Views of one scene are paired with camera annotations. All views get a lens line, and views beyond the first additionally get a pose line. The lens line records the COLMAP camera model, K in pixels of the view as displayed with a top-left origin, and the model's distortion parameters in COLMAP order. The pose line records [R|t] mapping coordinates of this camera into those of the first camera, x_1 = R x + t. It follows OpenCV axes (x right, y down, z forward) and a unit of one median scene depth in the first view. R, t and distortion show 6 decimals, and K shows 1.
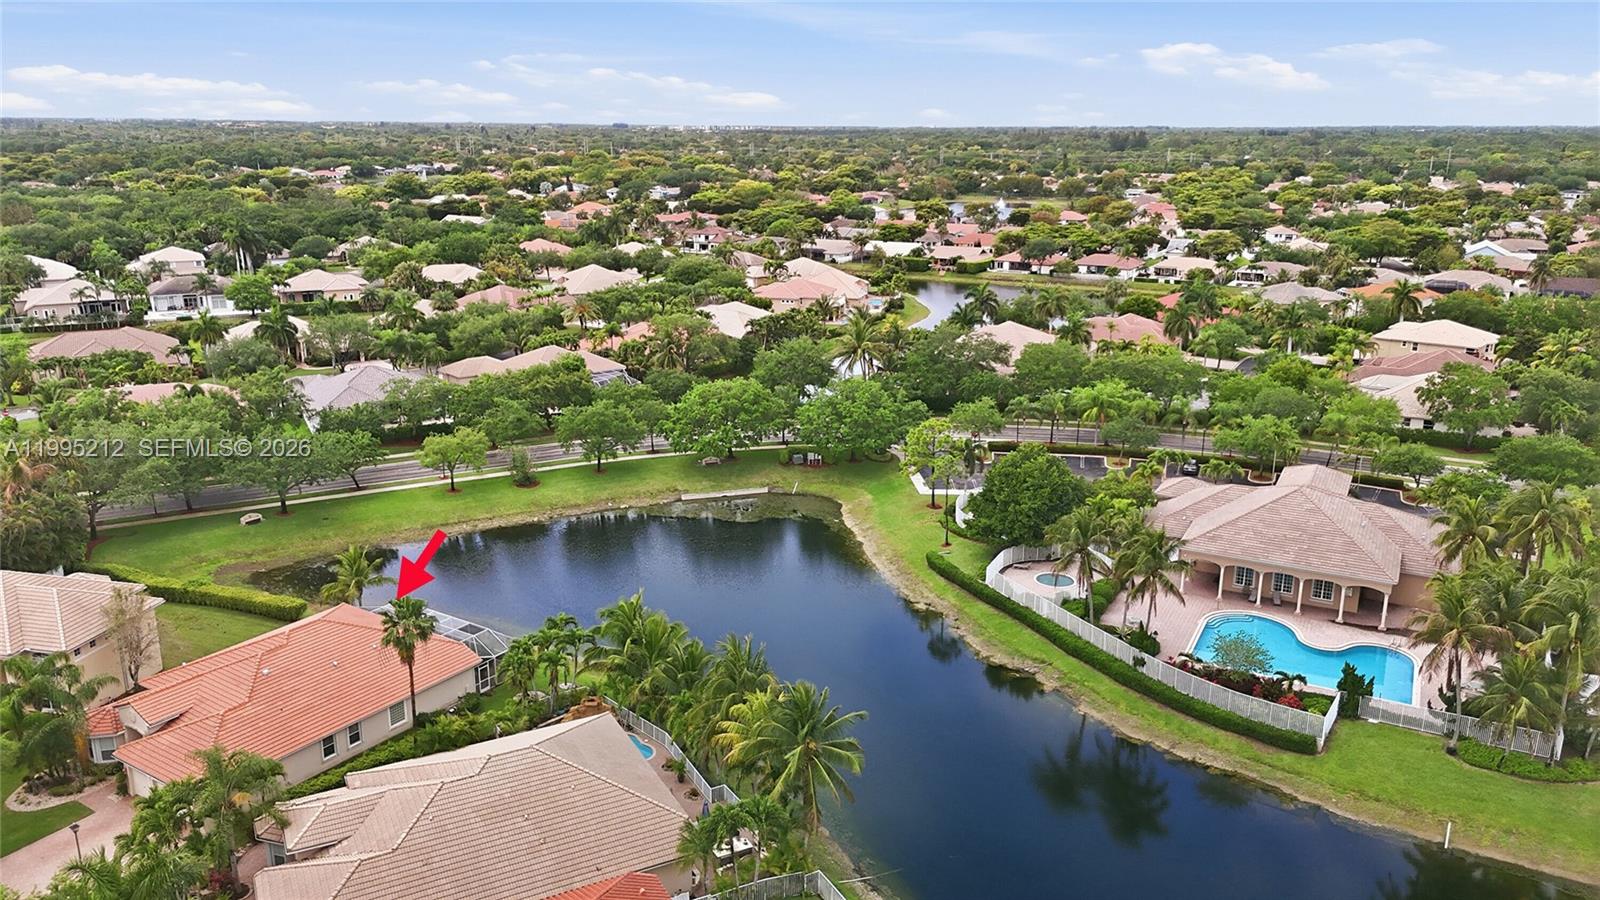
lens RADIAL K [[1167.9, 0, 797.0], [0, 1167.9, 460.2], [0, 0, 1]] dist [0.075137, -0.067841]
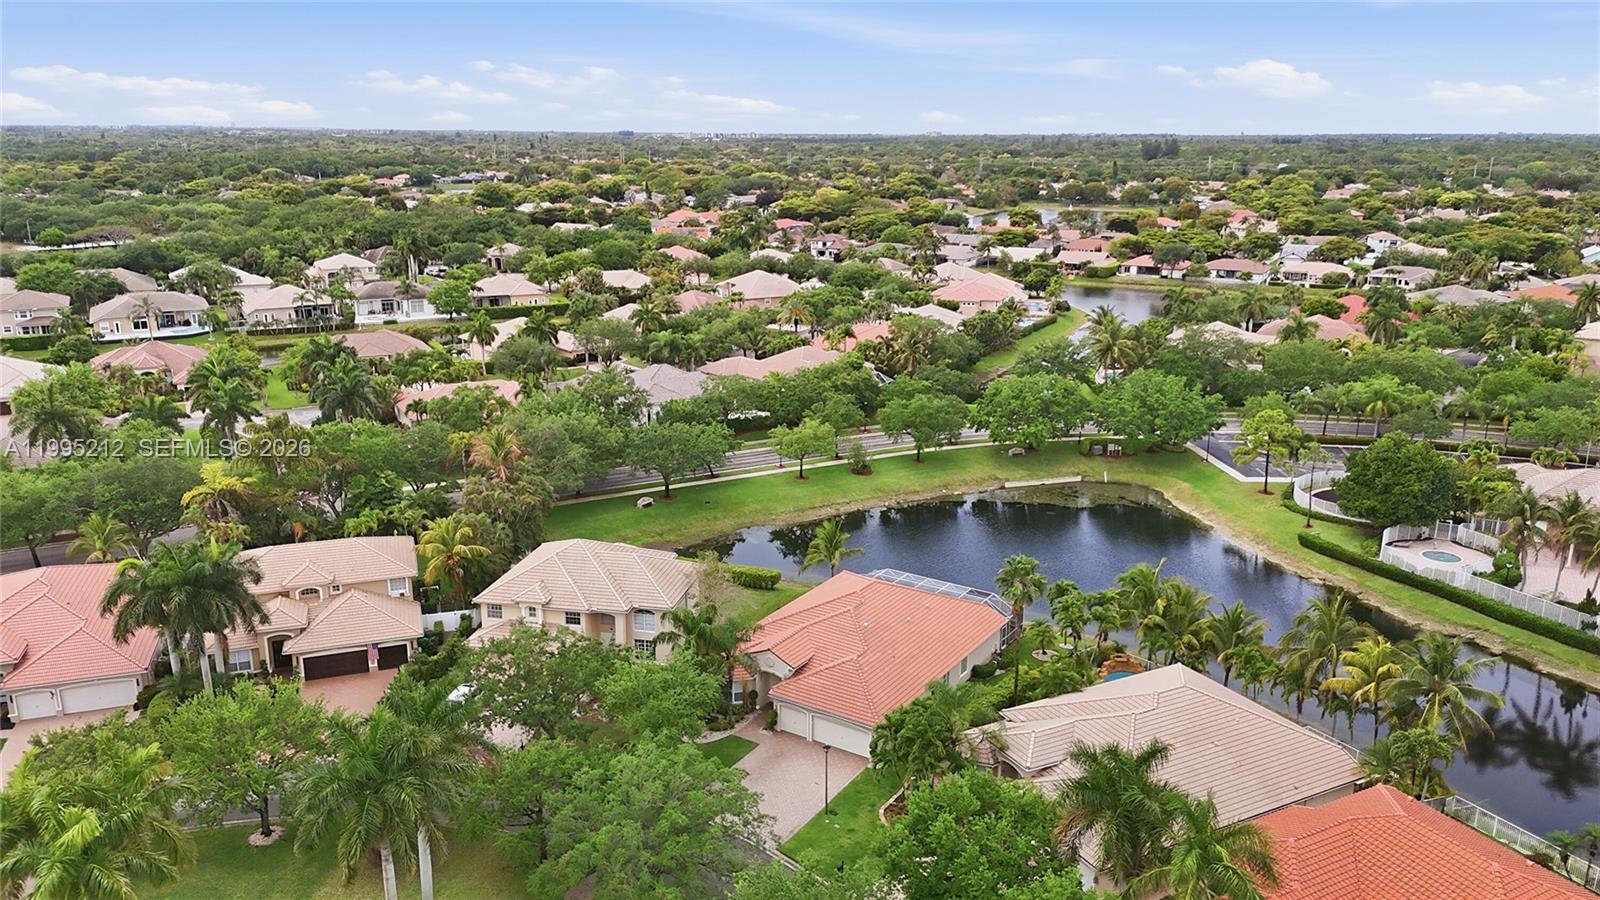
lens RADIAL K [[1167.9, 0, 797.0], [0, 1167.9, 460.2], [0, 0, 1]] dist [0.075137, -0.067841]
pose [[0.999998, -0.000529, 0.002058, -0.149170], [0.000542, 0.999981, -0.006141, 0.008057], [-0.002055, 0.006142, 0.999979, -0.034514]]
